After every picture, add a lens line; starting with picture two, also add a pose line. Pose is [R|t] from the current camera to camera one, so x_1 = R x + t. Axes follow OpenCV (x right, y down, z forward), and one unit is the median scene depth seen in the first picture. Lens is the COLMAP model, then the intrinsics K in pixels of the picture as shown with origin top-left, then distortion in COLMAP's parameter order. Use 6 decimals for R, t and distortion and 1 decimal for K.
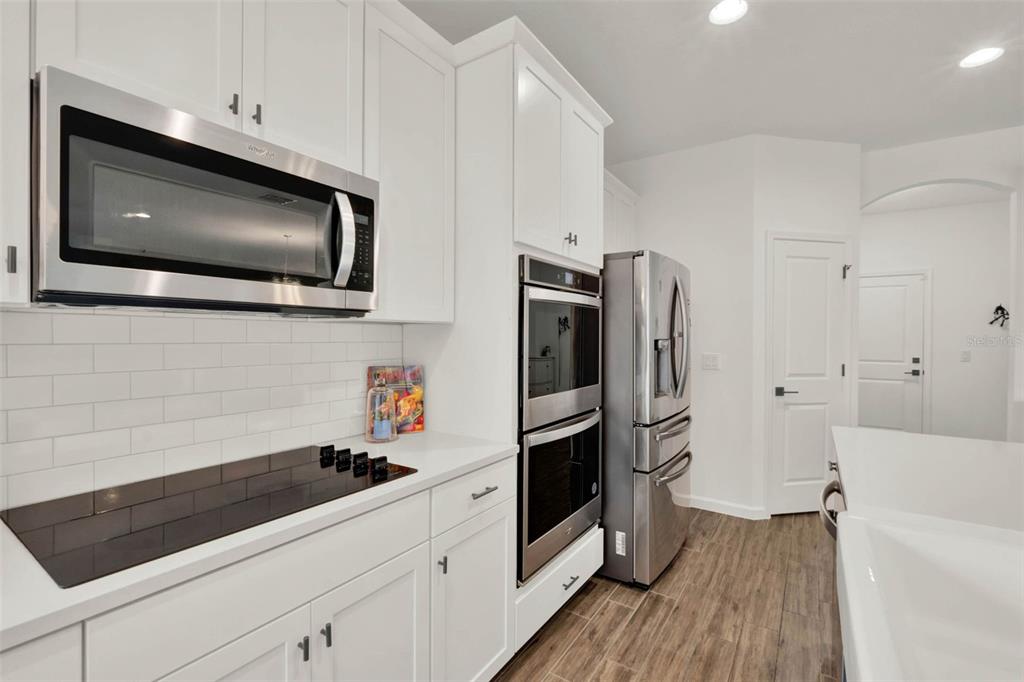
lens RADIAL K [[446.6, 0, 512.0], [0, 446.6, 341.0], [0, 0, 1]] dist [0.001033, 0.000358]
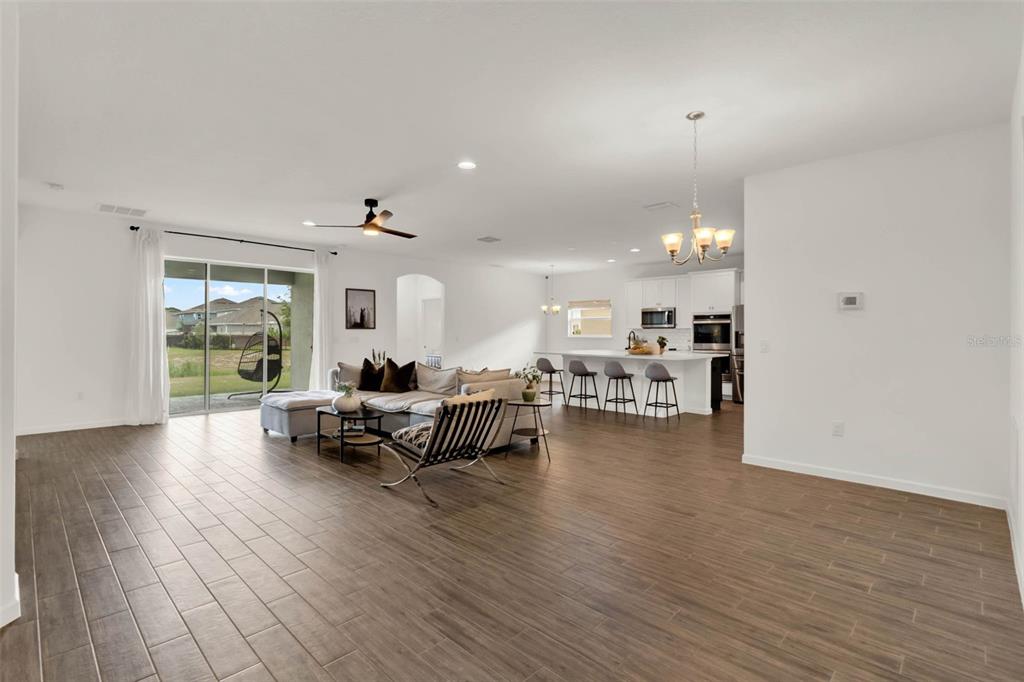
lens RADIAL K [[443.7, 0, 527.9], [0, 443.7, 337.8], [0, 0, 1]] dist [0.002129, 0.000176]
pose [[-0.126523, 0.002507, -0.991961, 5.064714], [-0.009299, 0.999950, 0.003713, 0.066937], [0.991920, 0.009694, -0.126493, -0.233305]]
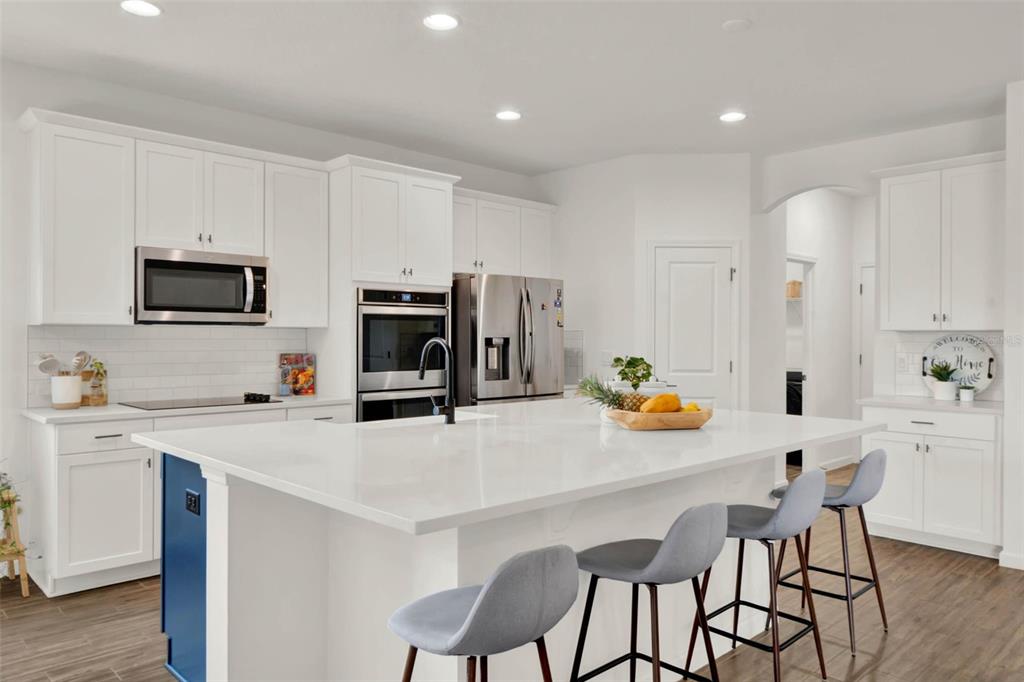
lens RADIAL K [[710.2, 0, 512.0], [0, 710.2, 341.0], [0, 0, 1]] dist [-0.001061, -0.001712]
pose [[0.975776, -0.002384, -0.218760, 1.092474], [0.000819, 0.999973, -0.007245, 0.028140], [0.218772, 0.006890, 0.975752, -1.389984]]
